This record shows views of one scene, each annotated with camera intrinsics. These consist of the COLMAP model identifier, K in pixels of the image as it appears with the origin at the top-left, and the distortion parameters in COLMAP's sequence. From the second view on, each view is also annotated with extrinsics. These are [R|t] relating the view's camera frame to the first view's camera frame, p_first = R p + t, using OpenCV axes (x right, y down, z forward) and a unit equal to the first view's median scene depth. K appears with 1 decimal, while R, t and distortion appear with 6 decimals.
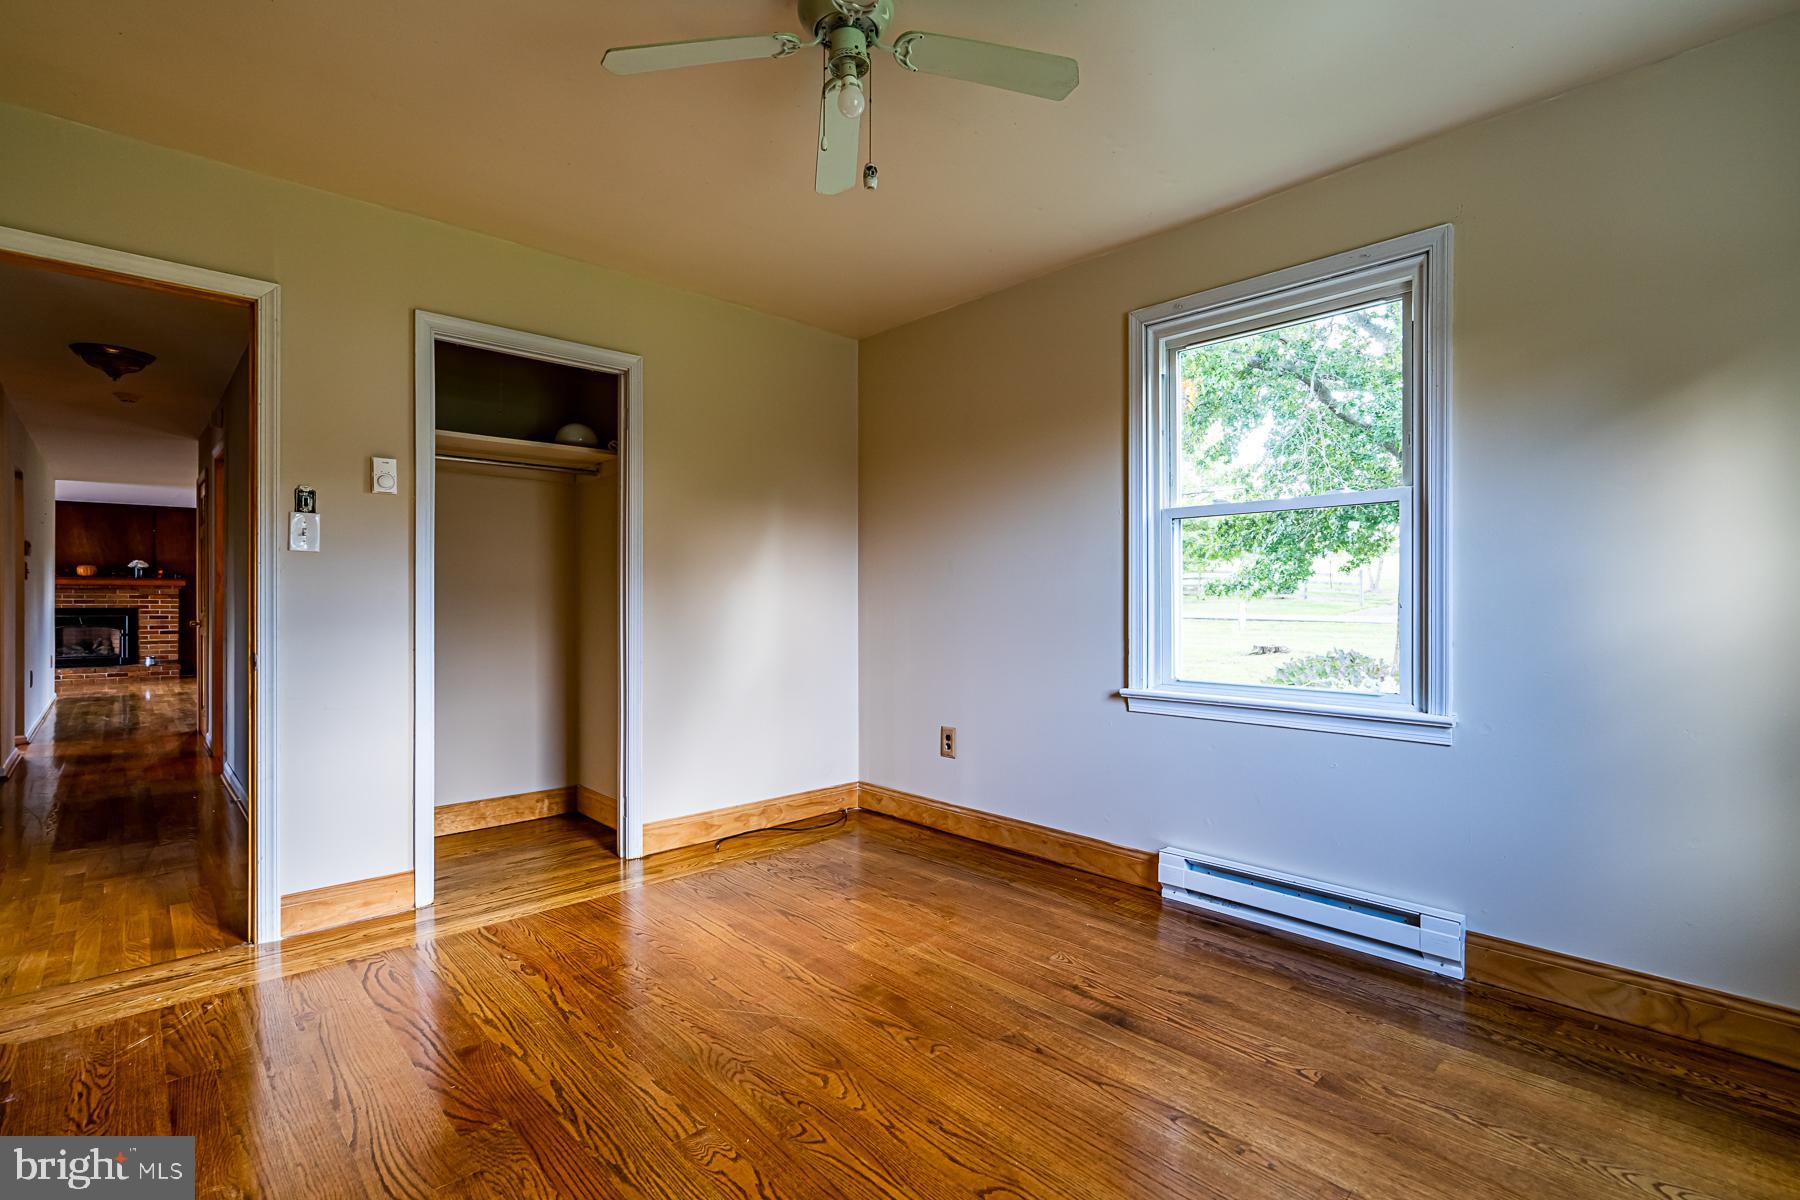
lens RADIAL K [[839.9, 0, 904.7], [0, 839.9, 603.2], [0, 0, 1]] dist [0.005960, 0.000502]
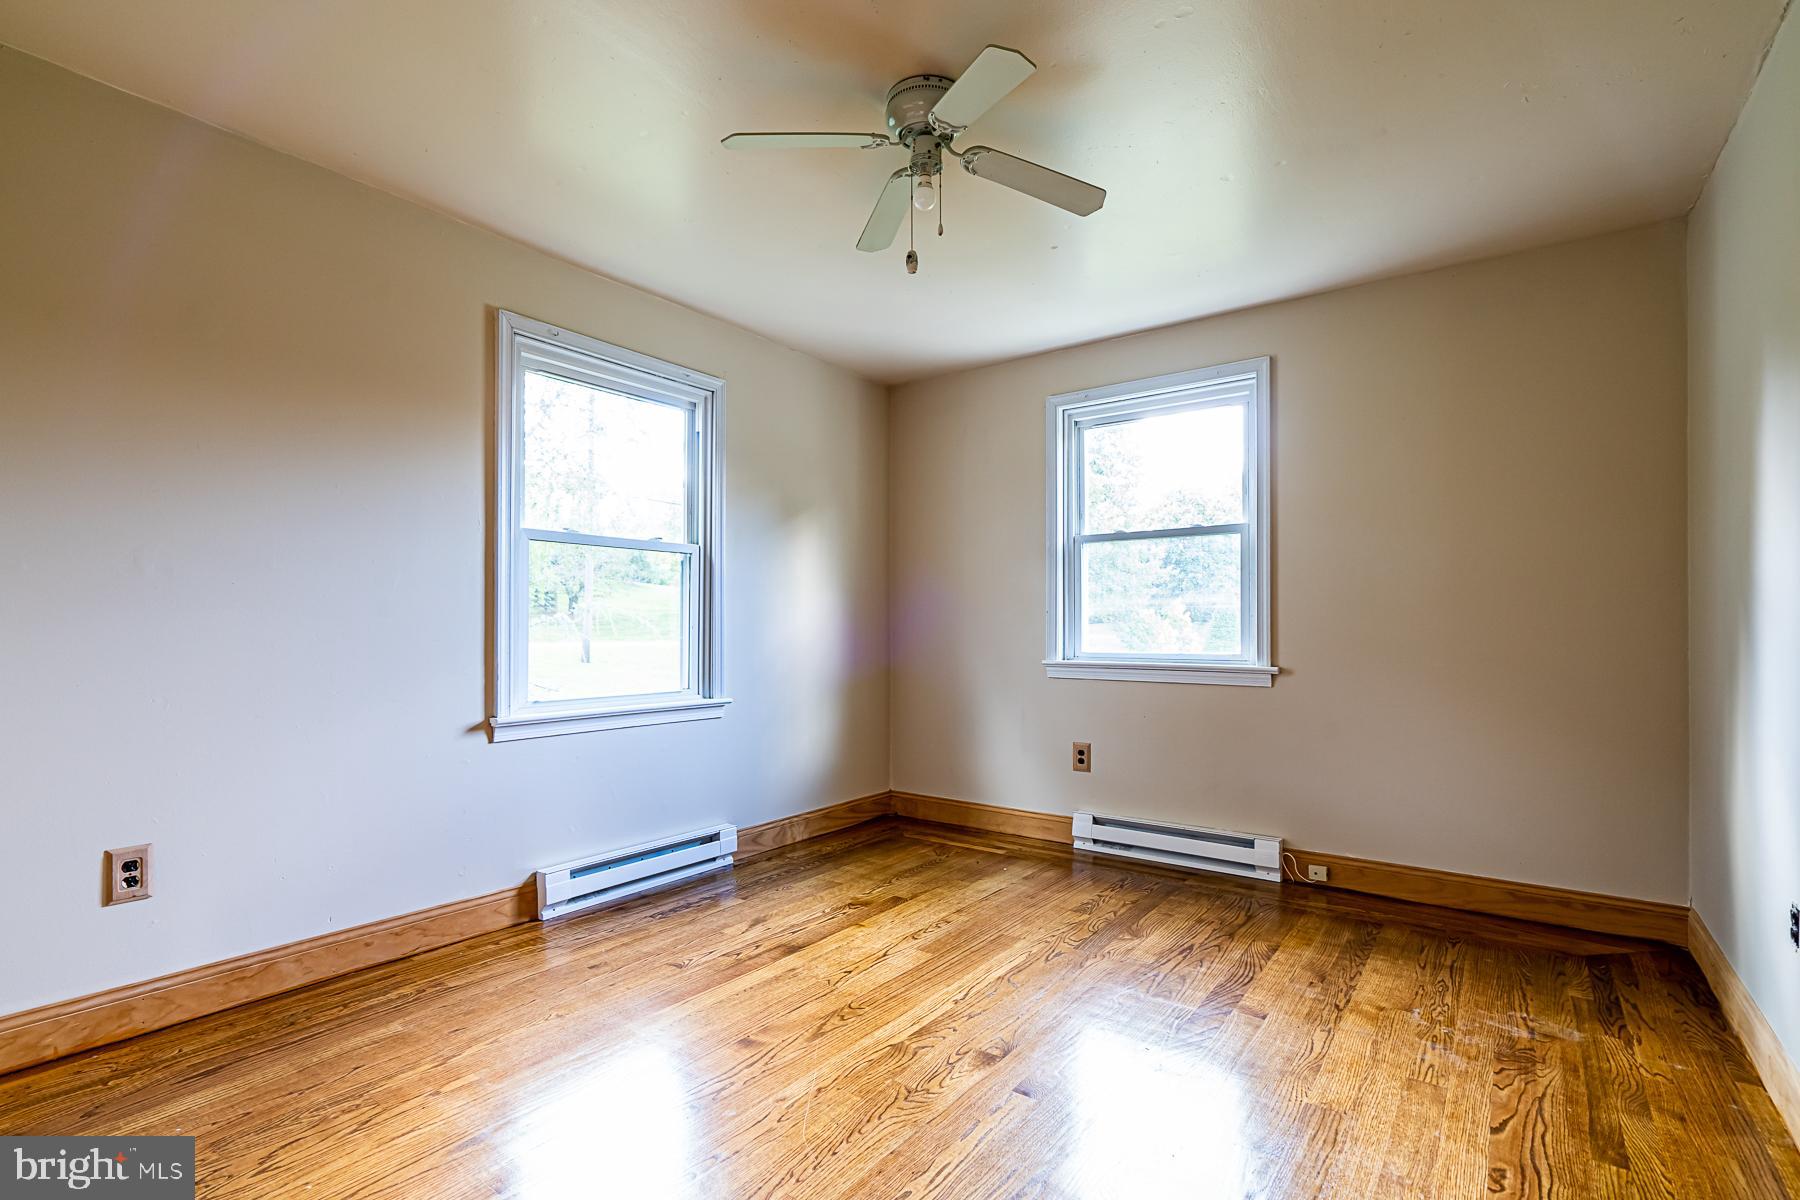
lens RADIAL K [[839.9, 0, 890.4], [0, 839.9, 624.5], [0, 0, 1]] dist [0.005960, 0.000502]
pose [[-0.166568, 0.001932, 0.986028, -0.797799], [-0.001204, 0.999997, -0.002163, 0.001243], [-0.986029, -0.001547, -0.166565, 0.818496]]
